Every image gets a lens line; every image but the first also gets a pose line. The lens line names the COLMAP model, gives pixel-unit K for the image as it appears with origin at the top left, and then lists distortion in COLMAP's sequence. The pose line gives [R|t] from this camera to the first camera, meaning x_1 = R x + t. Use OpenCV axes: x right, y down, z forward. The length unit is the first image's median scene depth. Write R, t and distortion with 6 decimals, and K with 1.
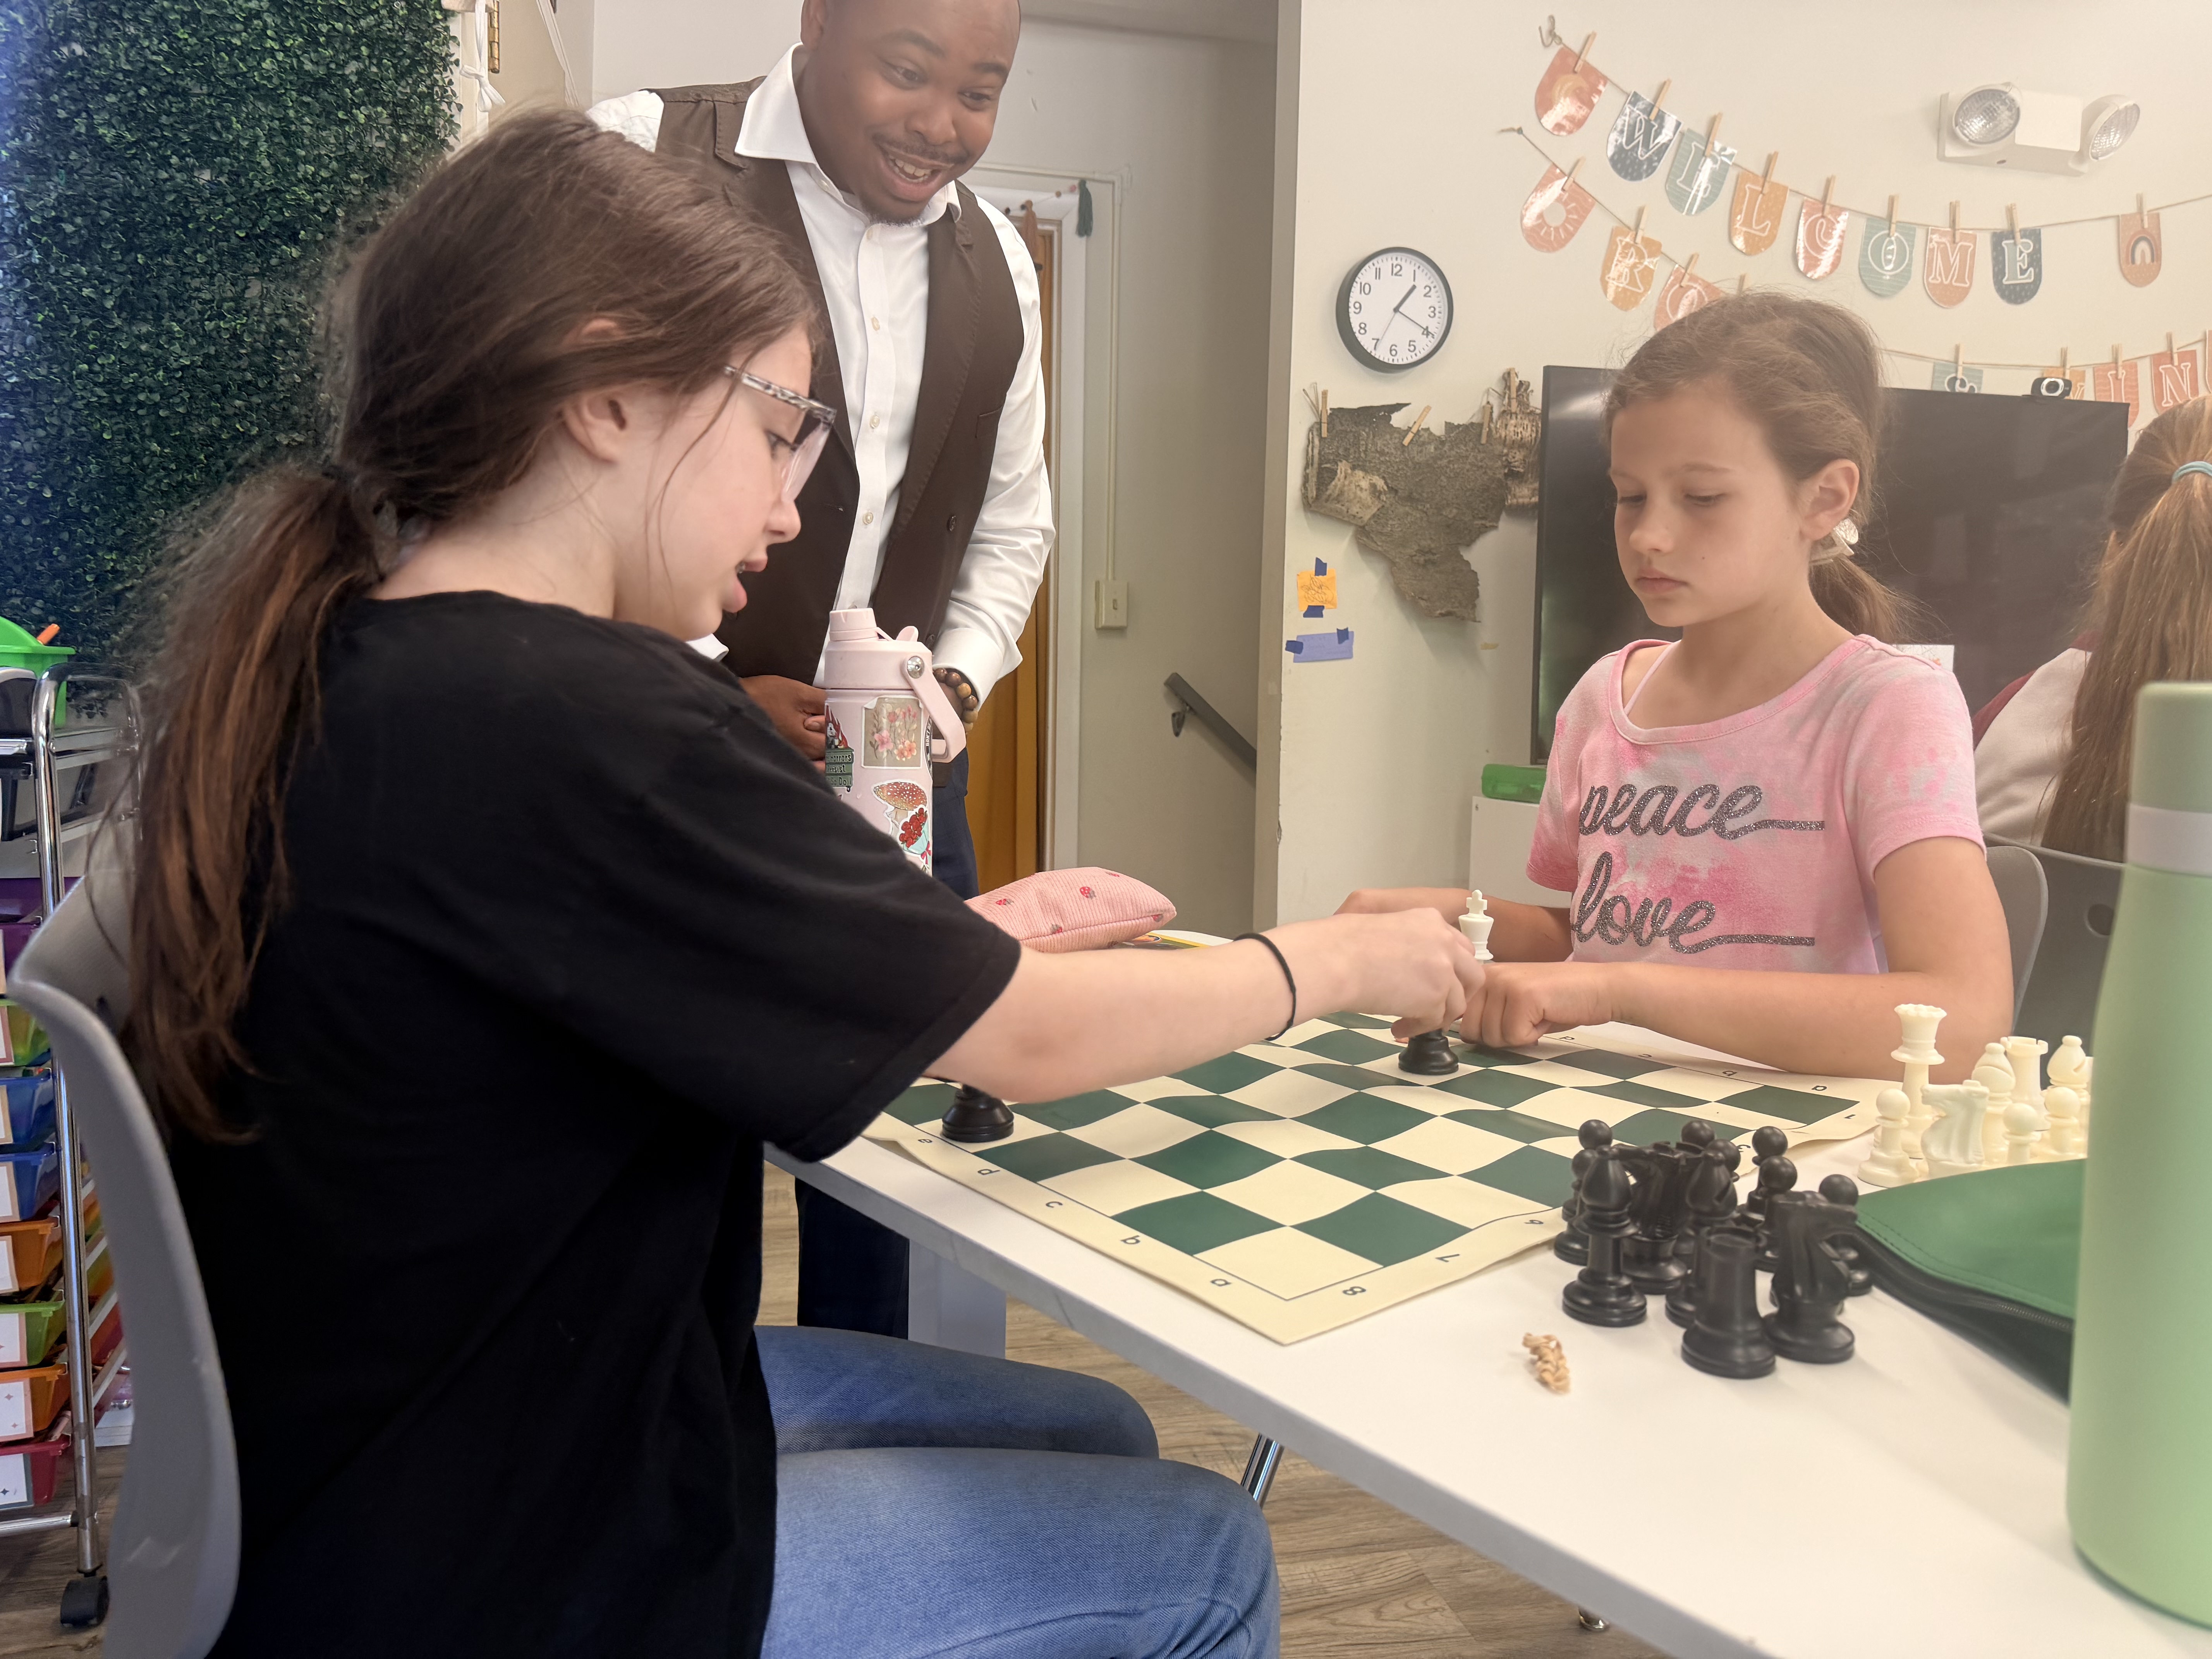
lens RADIAL K [[1541.5, 0, 1095.5], [0, 1541.5, 846.2], [0, 0, 1]] dist [-0.004785, -0.009727]
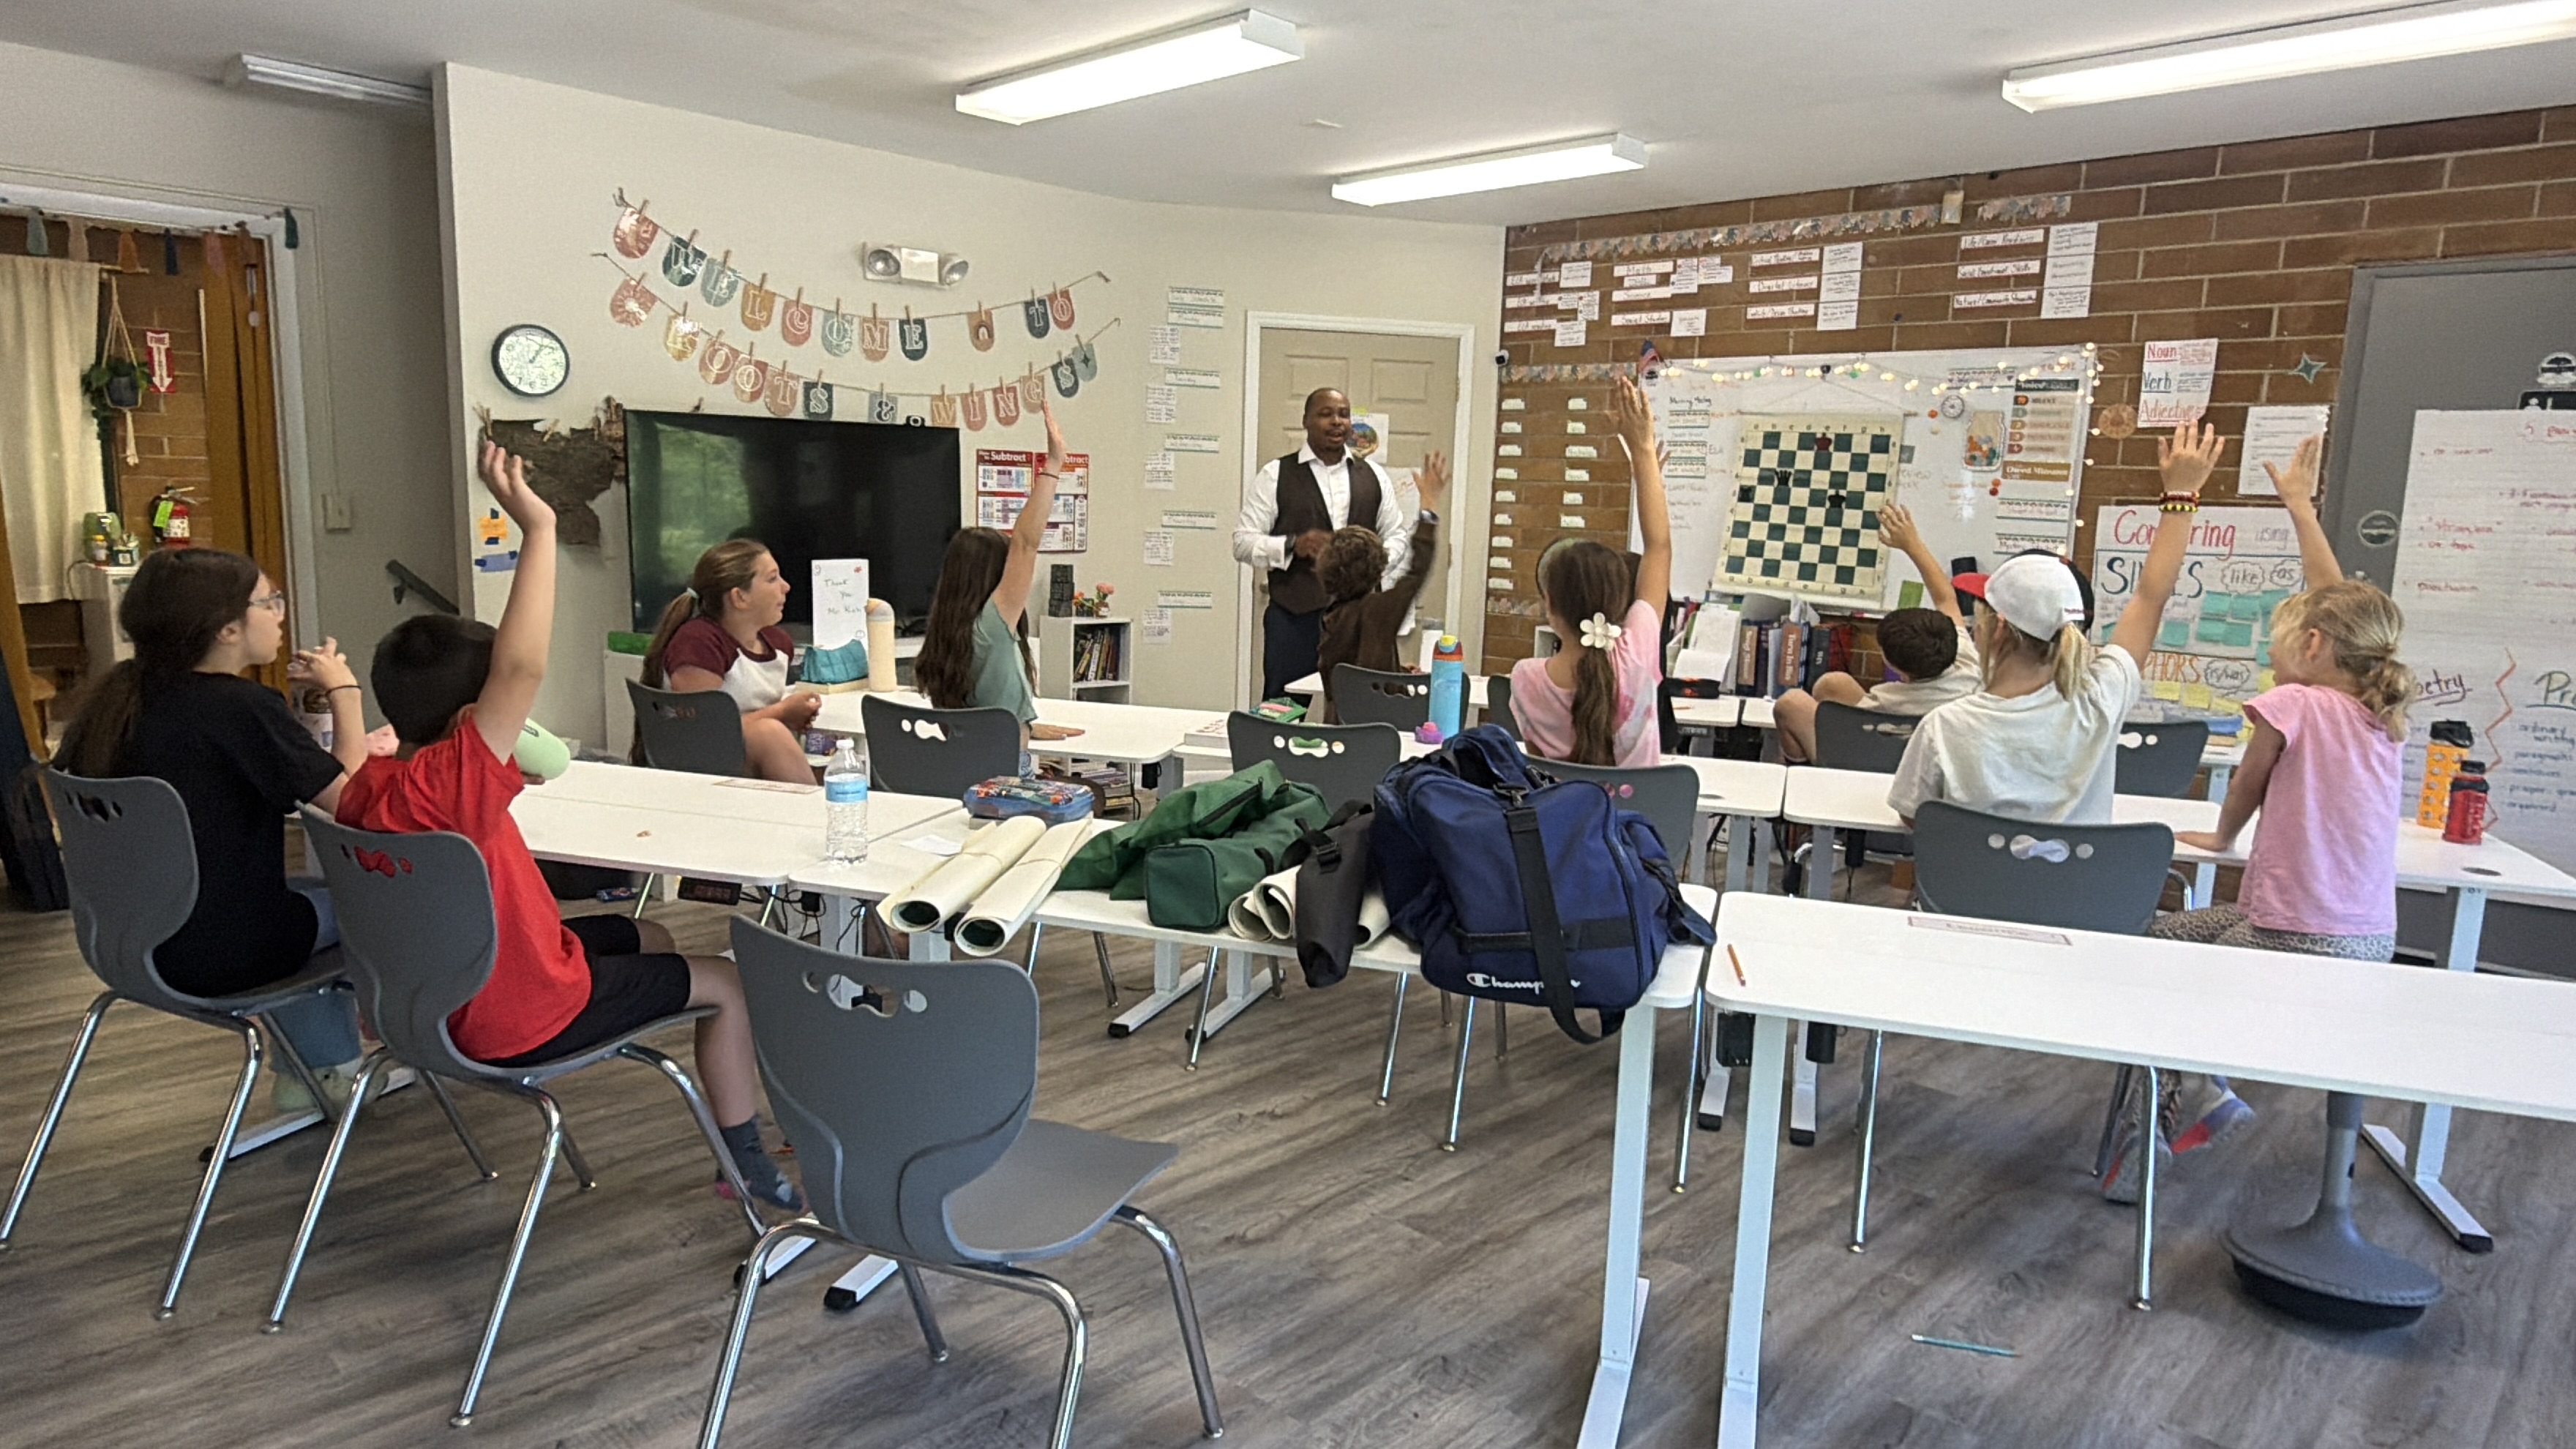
lens RADIAL K [[1564.0, 0, 1300.0], [0, 1564.0, 728.4], [0, 0, 1]] dist [0.000452, 0.001487]
pose [[0.836961, -0.074831, 0.542122, -0.055938], [0.043647, 0.996579, 0.070176, -0.032715], [-0.545519, -0.035073, 0.837364, -0.869136]]
